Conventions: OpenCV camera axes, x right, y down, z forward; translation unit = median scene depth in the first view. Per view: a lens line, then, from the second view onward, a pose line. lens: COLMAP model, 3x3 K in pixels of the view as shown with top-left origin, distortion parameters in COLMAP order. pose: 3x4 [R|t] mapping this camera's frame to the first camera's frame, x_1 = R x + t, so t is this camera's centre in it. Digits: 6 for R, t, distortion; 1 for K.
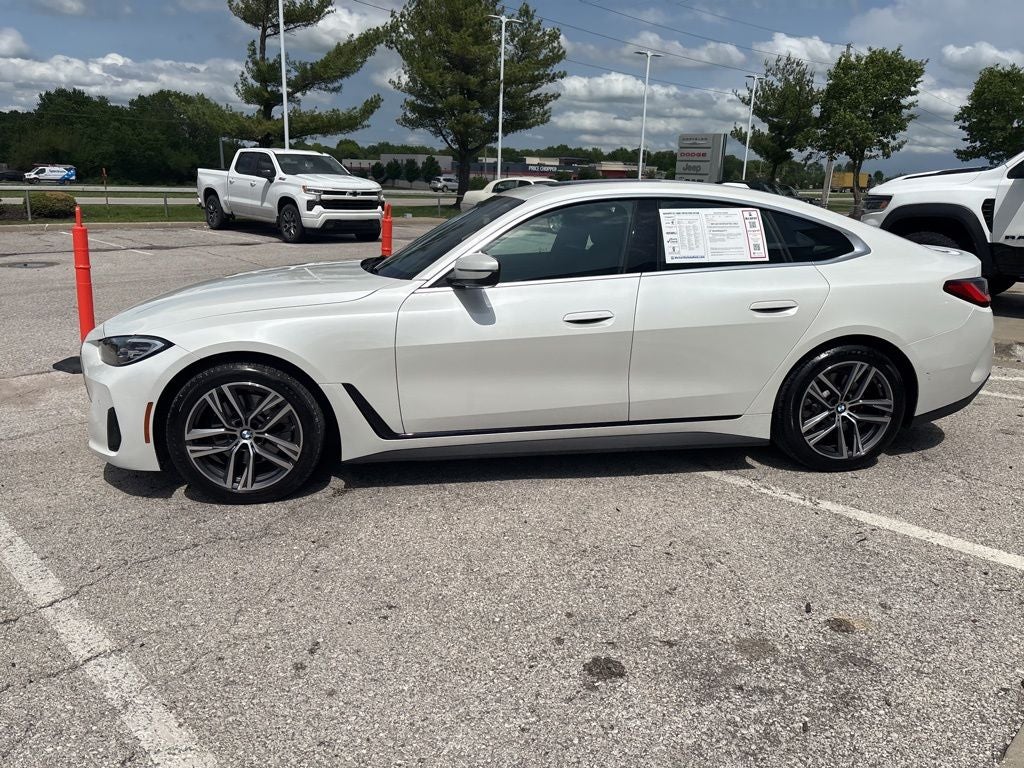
lens RADIAL K [[777.2, 0, 512.0], [0, 777.2, 384.0], [0, 0, 1]] dist [0.042646, -0.053085]
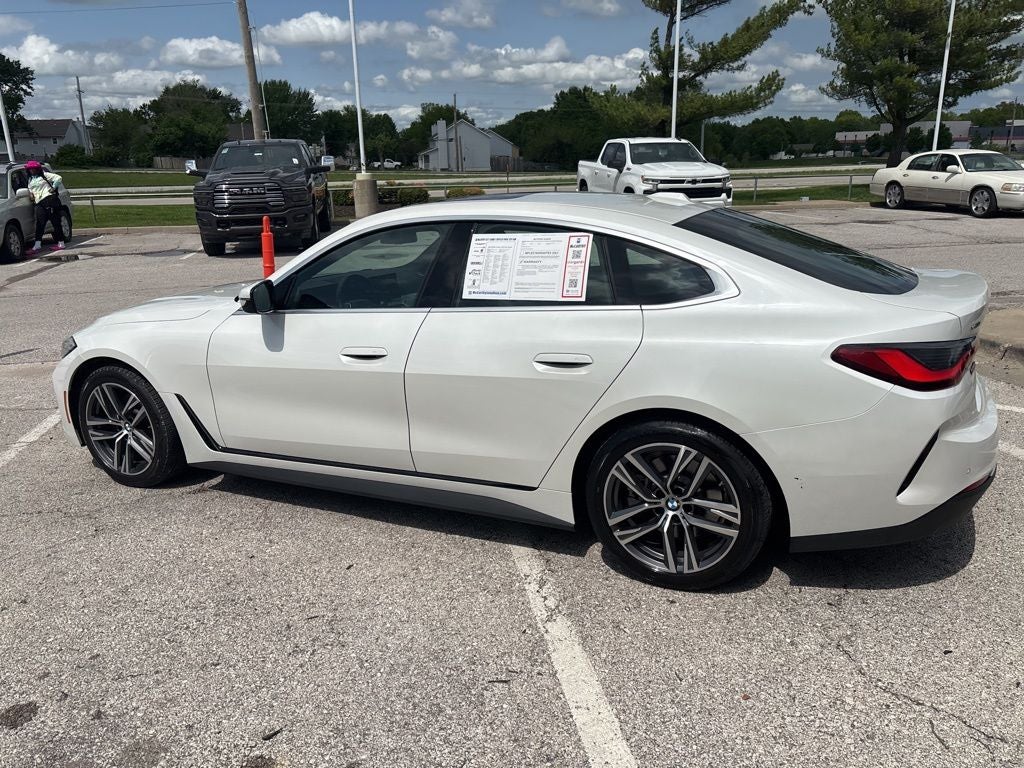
lens RADIAL K [[777.2, 0, 512.0], [0, 777.2, 384.0], [0, 0, 1]] dist [0.042646, -0.053085]
pose [[0.828373, 0.112990, -0.548663, 0.707212], [-0.098758, 0.993562, 0.055505, -0.111324], [0.551402, 0.008206, 0.834199, 0.307296]]
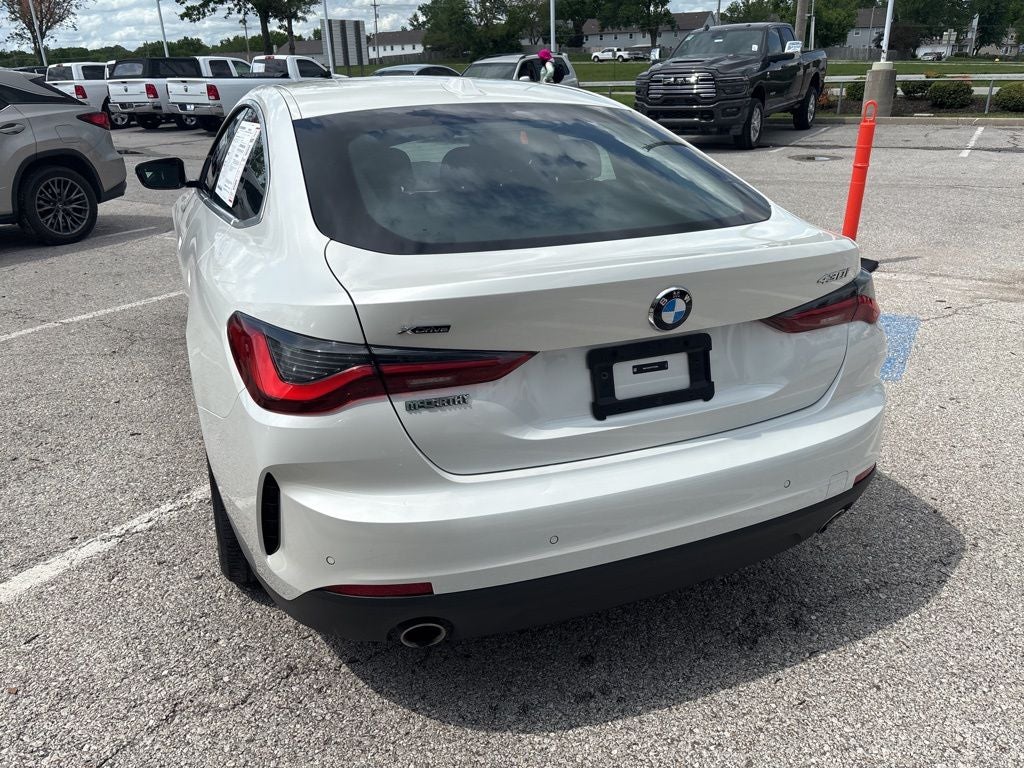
lens RADIAL K [[776.0, 0, 512.2], [0, 776.0, 371.9], [0, 0, 1]] dist [0.041124, -0.050035]
pose [[0.242189, 0.325558, -0.913978, 1.034908], [-0.213009, 0.936882, 0.277272, -0.264266], [0.946558, 0.127533, 0.296249, 1.050402]]
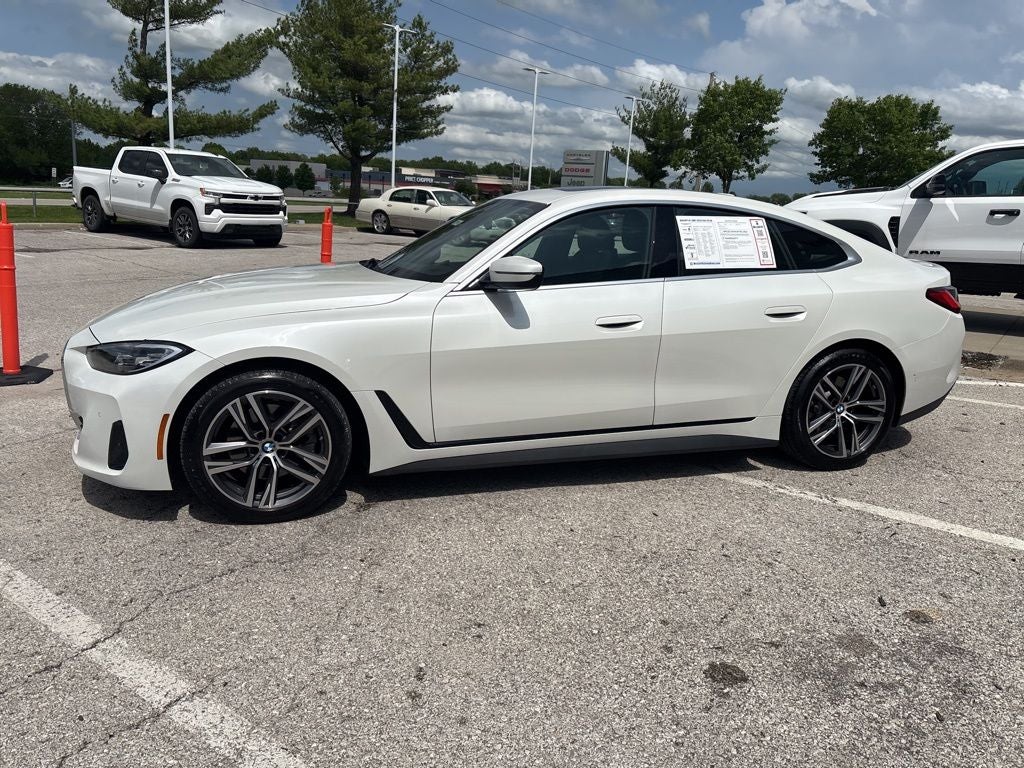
lens RADIAL K [[776.0, 0, 512.2], [0, 776.0, 371.9], [0, 0, 1]] dist [0.041124, -0.050035]
pose [[0.987425, -0.009113, 0.157823, -0.182537], [0.013576, 0.999537, -0.027227, 0.003805], [-0.157502, 0.029027, 0.987092, 0.036716]]
